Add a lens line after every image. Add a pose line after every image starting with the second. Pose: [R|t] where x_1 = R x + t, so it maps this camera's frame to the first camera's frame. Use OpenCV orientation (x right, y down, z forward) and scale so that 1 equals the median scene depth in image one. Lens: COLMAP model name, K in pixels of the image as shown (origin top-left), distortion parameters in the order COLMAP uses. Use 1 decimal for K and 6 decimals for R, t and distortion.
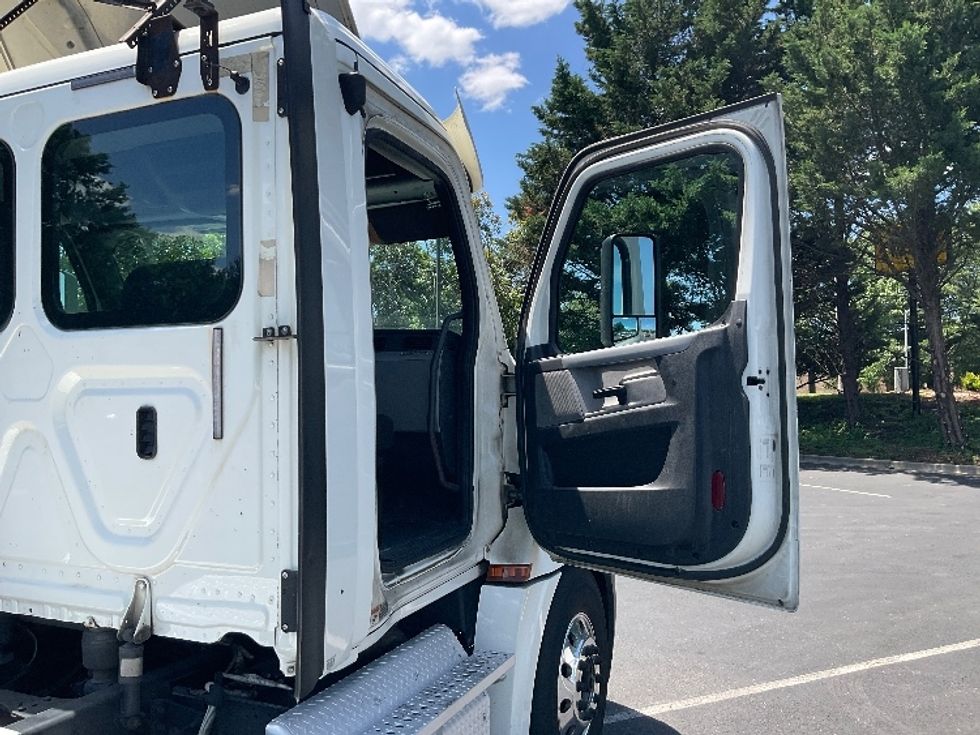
lens RADIAL K [[808.4, 0, 486.5], [0, 808.4, 364.2], [0, 0, 1]] dist [0.129595, -0.254291]
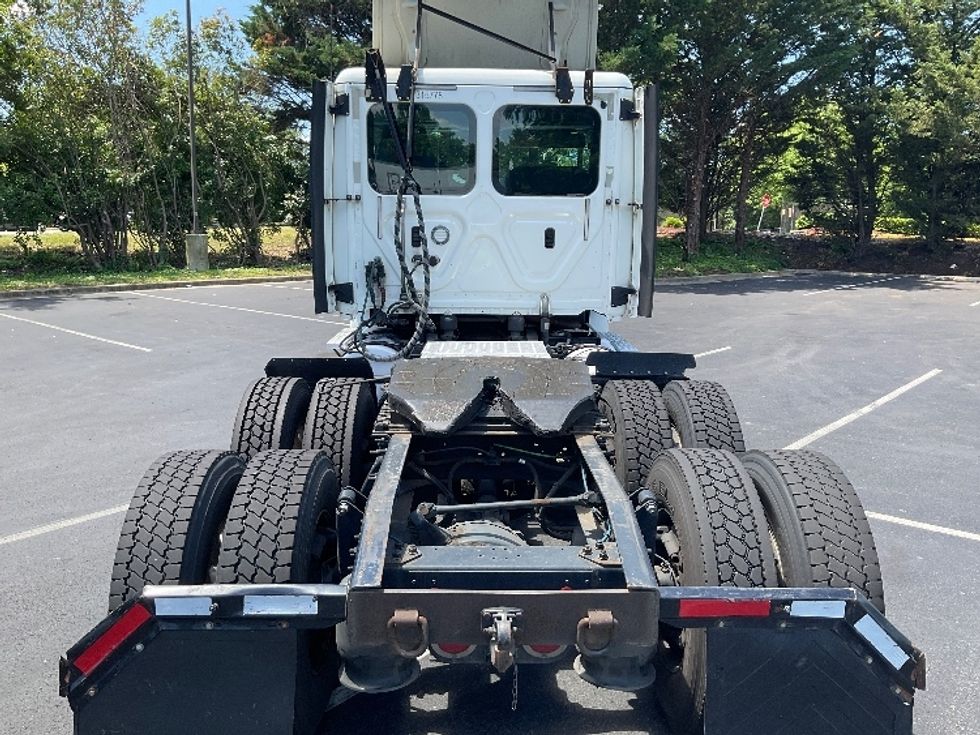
lens RADIAL K [[808.4, 0, 486.5], [0, 808.4, 364.2], [0, 0, 1]] dist [0.129595, -0.254291]
pose [[0.902768, -0.050999, 0.427094, -1.244922], [-0.039029, 0.979138, 0.199415, -0.022361], [-0.428353, -0.196695, 0.881944, -0.917579]]
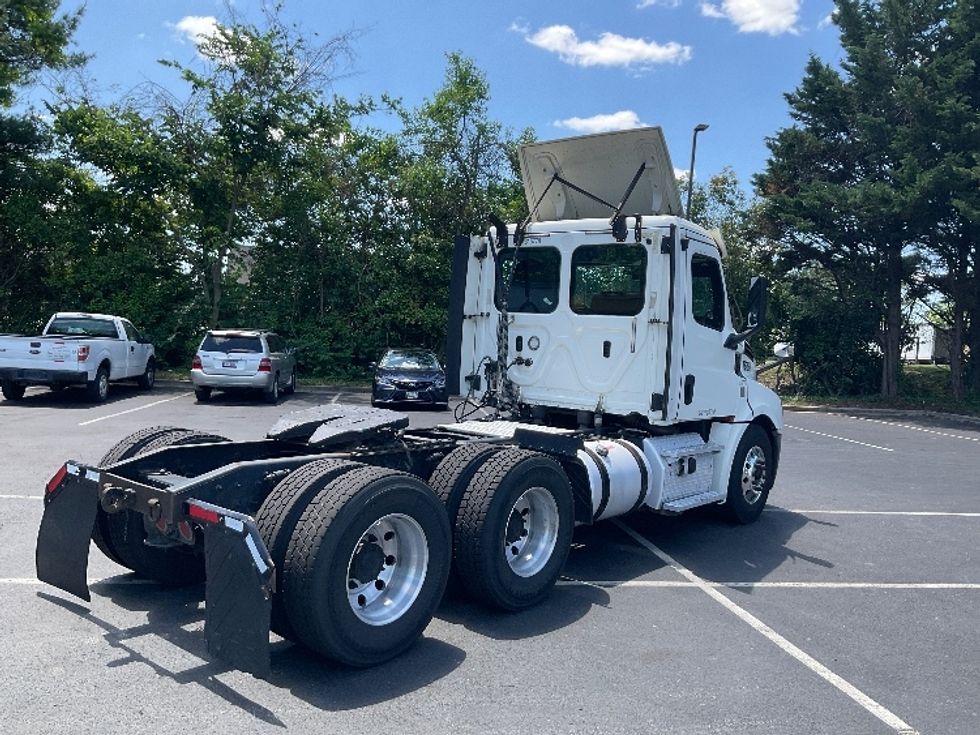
lens RADIAL K [[808.4, 0, 486.5], [0, 808.4, 364.2], [0, 0, 1]] dist [0.129595, -0.254291]
pose [[0.959517, 0.076463, -0.271074, -0.007336], [-0.059132, 0.995683, 0.071547, -0.038701], [0.275375, -0.052622, 0.959896, -1.531266]]
